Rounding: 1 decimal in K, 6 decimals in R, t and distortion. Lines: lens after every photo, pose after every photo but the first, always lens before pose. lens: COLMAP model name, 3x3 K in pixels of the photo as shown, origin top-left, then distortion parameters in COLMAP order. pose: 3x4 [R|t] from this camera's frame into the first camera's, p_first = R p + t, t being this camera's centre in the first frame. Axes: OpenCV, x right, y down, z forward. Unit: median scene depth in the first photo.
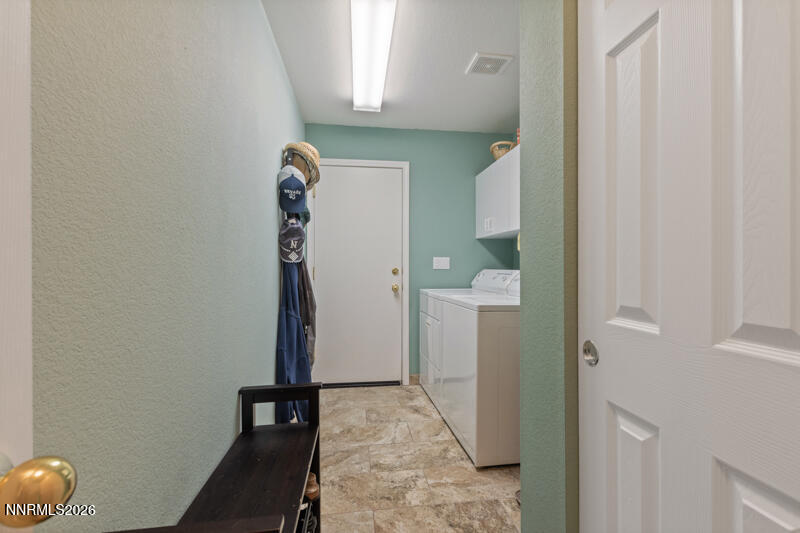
lens RADIAL K [[353.7, 0, 399.9], [0, 353.7, 264.2], [0, 0, 1]] dist [0.007164, -0.002883]
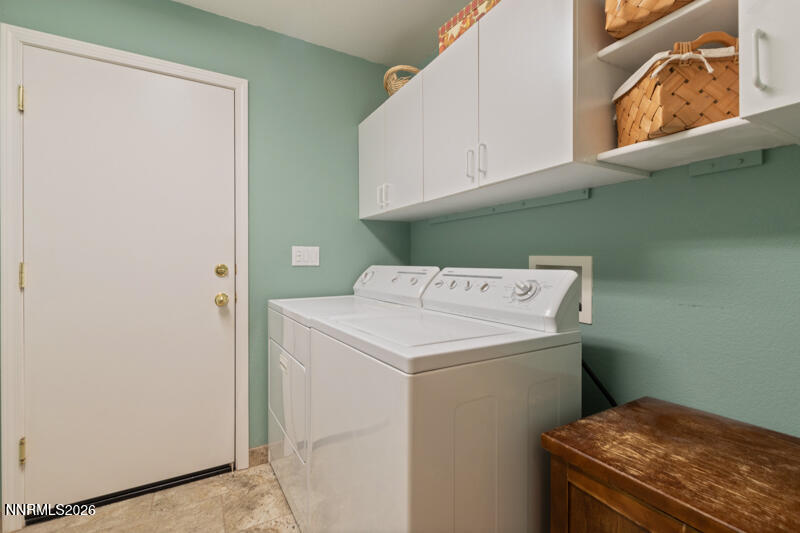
lens RADIAL K [[353.7, 0, 396.4], [0, 353.7, 263.4], [0, 0, 1]] dist [0.007164, -0.002883]
pose [[0.928050, -0.003212, 0.372443, 0.035085], [-0.000243, 0.999957, 0.009228, 0.004378], [-0.372457, -0.008654, 0.928009, 0.379058]]
